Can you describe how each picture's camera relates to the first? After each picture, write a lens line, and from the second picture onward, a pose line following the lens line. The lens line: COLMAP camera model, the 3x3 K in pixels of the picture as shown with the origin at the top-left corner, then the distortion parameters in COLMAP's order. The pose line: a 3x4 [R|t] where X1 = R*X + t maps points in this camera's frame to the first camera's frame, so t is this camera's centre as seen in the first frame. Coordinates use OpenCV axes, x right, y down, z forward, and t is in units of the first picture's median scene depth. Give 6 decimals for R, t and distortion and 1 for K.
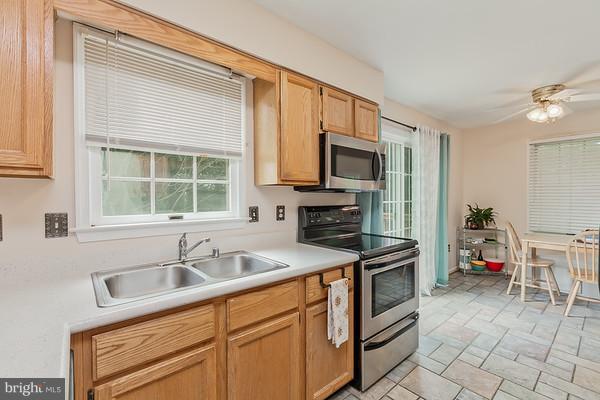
lens RADIAL K [[268.3, 0, 300.0], [0, 268.3, 200.0], [0, 0, 1]] dist [-0.000840, -0.000238]
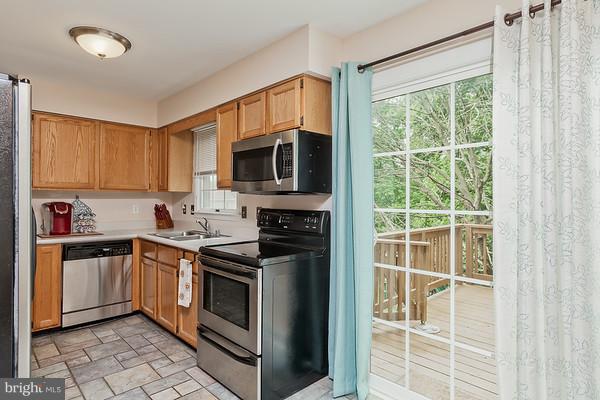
lens RADIAL K [[331.4, 0, 300.0], [0, 331.4, 200.0], [0, 0, 1]] dist [0.000084, 0.000017]
pose [[0.061730, 0.005942, -0.998075, 1.439916], [-0.014410, 0.999883, 0.005062, -0.018655], [0.997989, 0.014070, 0.061809, 1.131757]]
